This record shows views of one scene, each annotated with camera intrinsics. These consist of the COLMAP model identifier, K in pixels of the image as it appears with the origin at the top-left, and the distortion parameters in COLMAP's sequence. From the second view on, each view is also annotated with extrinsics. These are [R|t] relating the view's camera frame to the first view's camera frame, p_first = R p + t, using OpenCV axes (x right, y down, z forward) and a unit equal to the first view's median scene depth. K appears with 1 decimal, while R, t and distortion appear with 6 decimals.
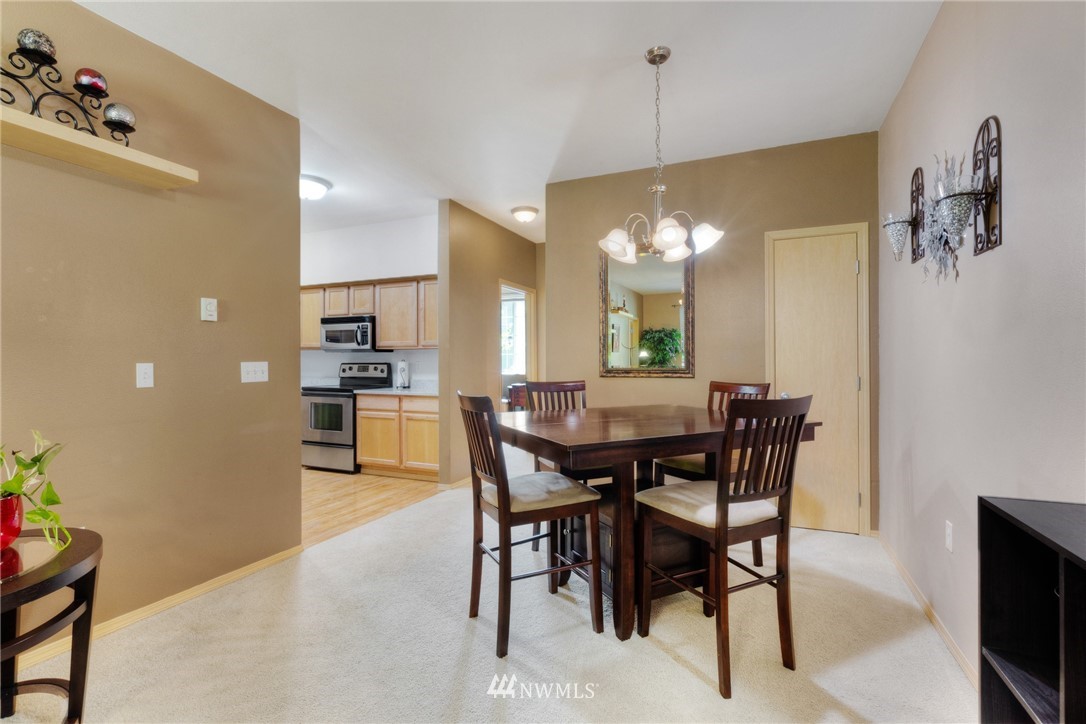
lens RADIAL K [[498.1, 0, 543.0], [0, 498.1, 362.0], [0, 0, 1]] dist [-0.001082, -0.000023]
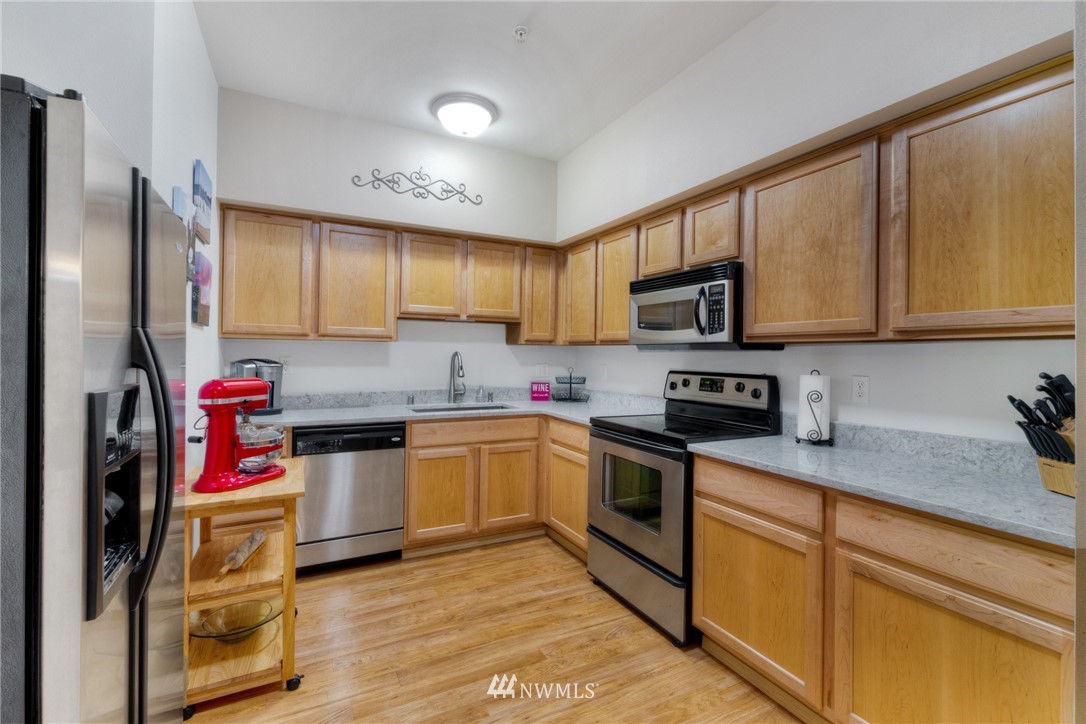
lens RADIAL K [[477.0, 0, 544.9], [0, 477.0, 358.9], [0, 0, 1]] dist [-0.000641, -0.000033]
pose [[0.776072, 0.013827, -0.630493, -0.220011], [-0.012446, 0.999901, 0.006609, -0.013238], [0.630521, 0.002718, 0.776167, 0.607733]]
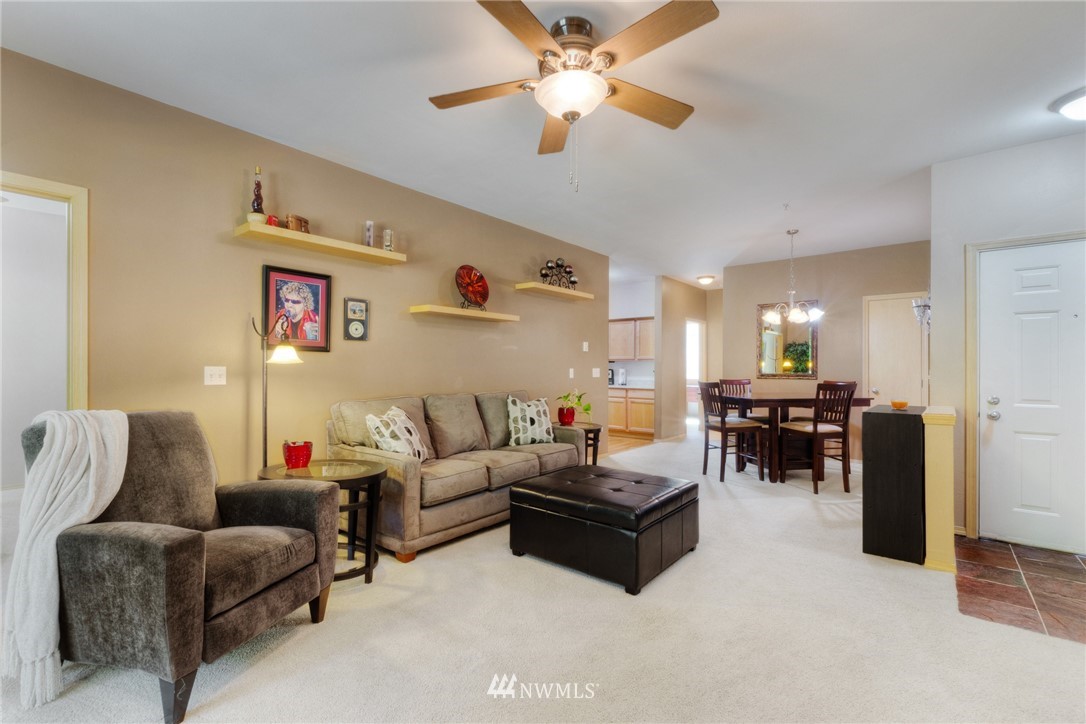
lens RADIAL K [[475.8, 0, 540.6], [0, 475.8, 368.3], [0, 0, 1]] dist [0.014710, 0.000090]
pose [[0.960678, 0.007725, -0.277556, -0.110657], [-0.008040, 0.999968, 0.000002, 0.000301], [0.277547, 0.002229, 0.960709, -0.601107]]
